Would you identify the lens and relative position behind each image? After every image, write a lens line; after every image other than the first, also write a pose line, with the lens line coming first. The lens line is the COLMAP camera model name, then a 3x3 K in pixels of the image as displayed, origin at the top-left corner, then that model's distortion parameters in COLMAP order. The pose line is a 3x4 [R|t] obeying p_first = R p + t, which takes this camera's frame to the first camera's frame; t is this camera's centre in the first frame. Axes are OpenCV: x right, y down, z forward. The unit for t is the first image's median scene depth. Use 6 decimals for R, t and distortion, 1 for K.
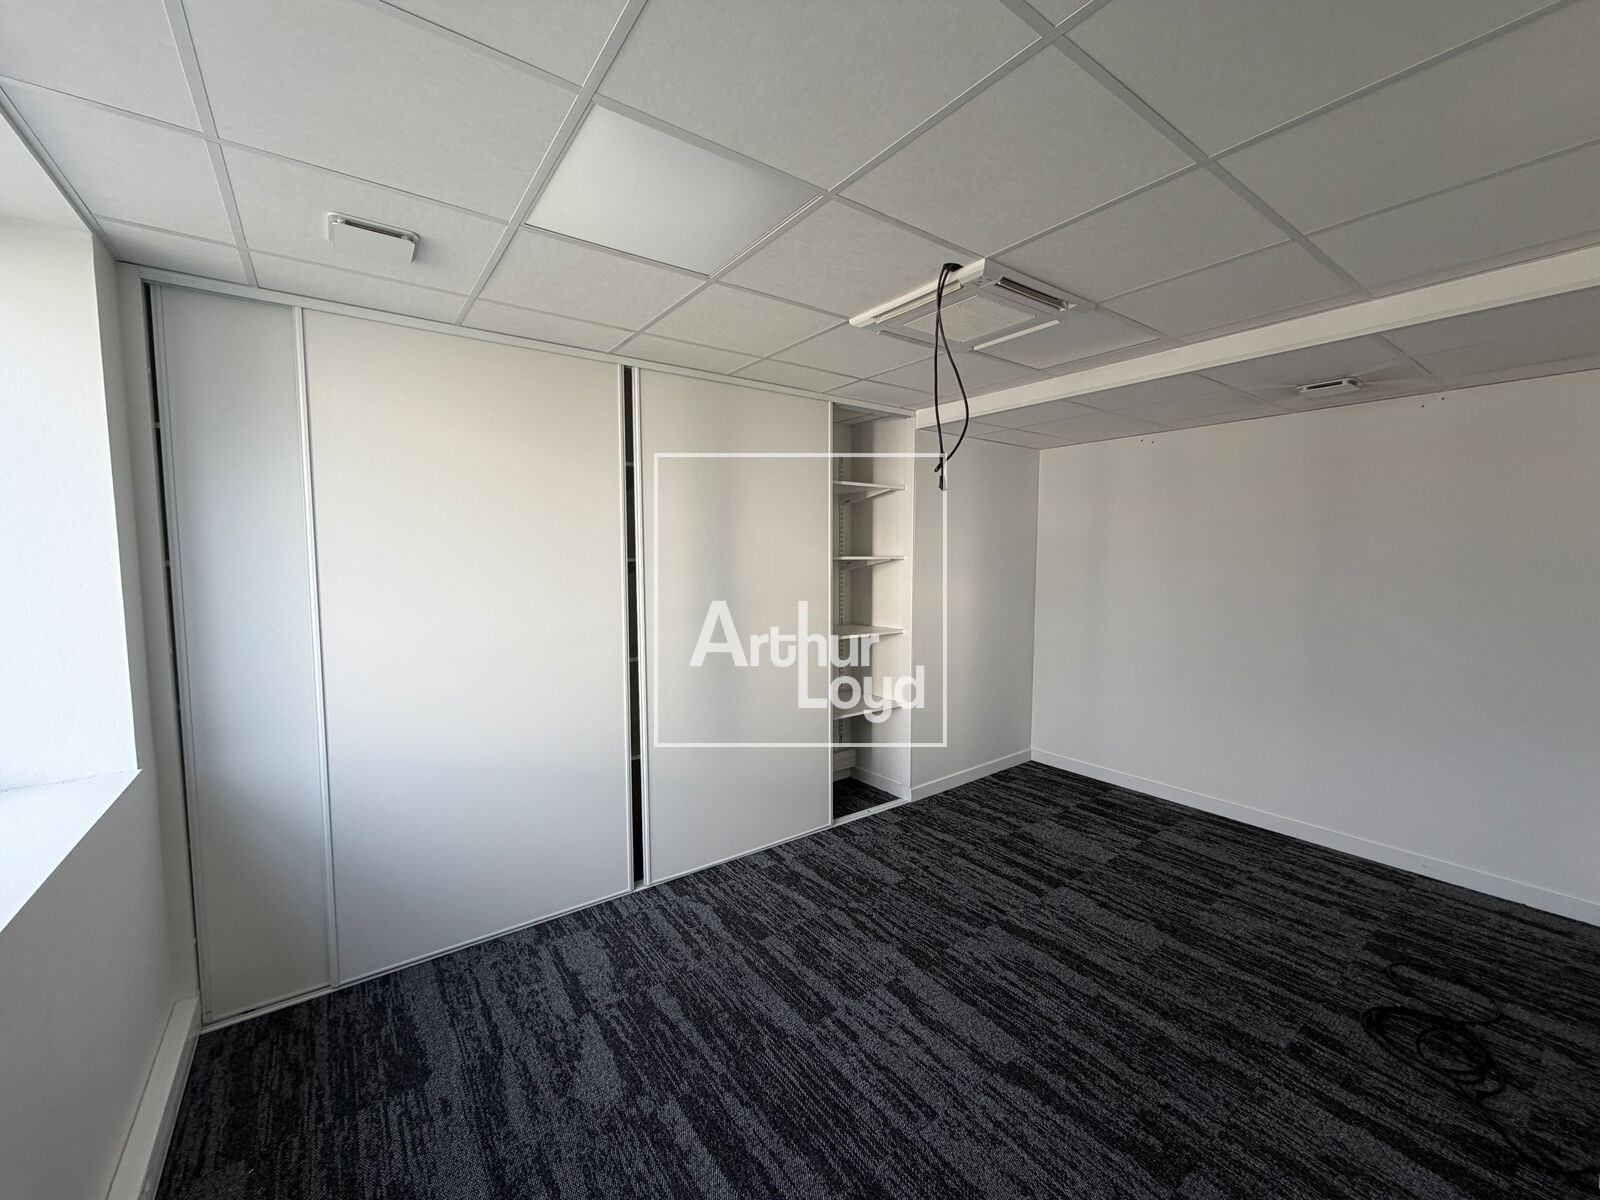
lens RADIAL K [[637.7, 0, 799.5], [0, 637.7, 600.2], [0, 0, 1]] dist [0.001015, -0.000869]
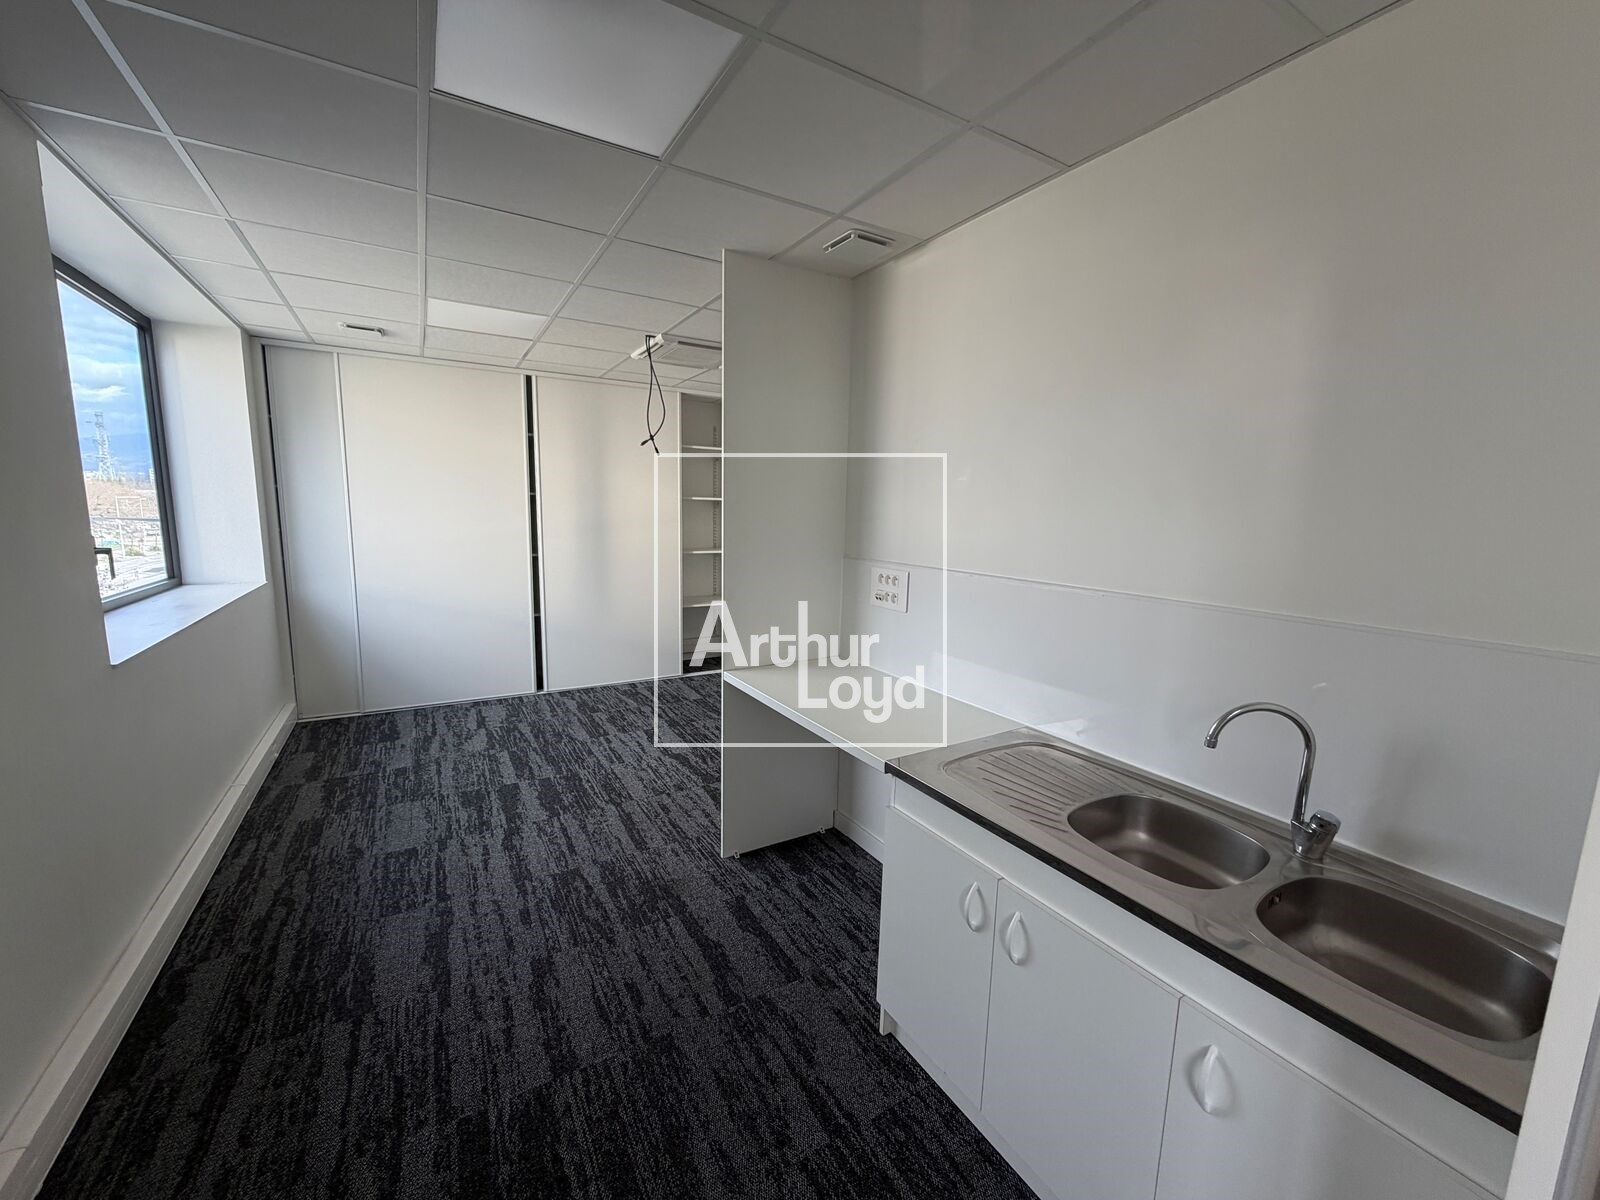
lens RADIAL K [[637.7, 0, 799.0], [0, 637.7, 601.7], [0, 0, 1]] dist [0.001015, -0.000869]
pose [[0.994573, 0.038717, -0.096564, 0.757719], [-0.031920, 0.996968, 0.070965, 0.097773], [0.099019, -0.067497, 0.992794, -0.759445]]
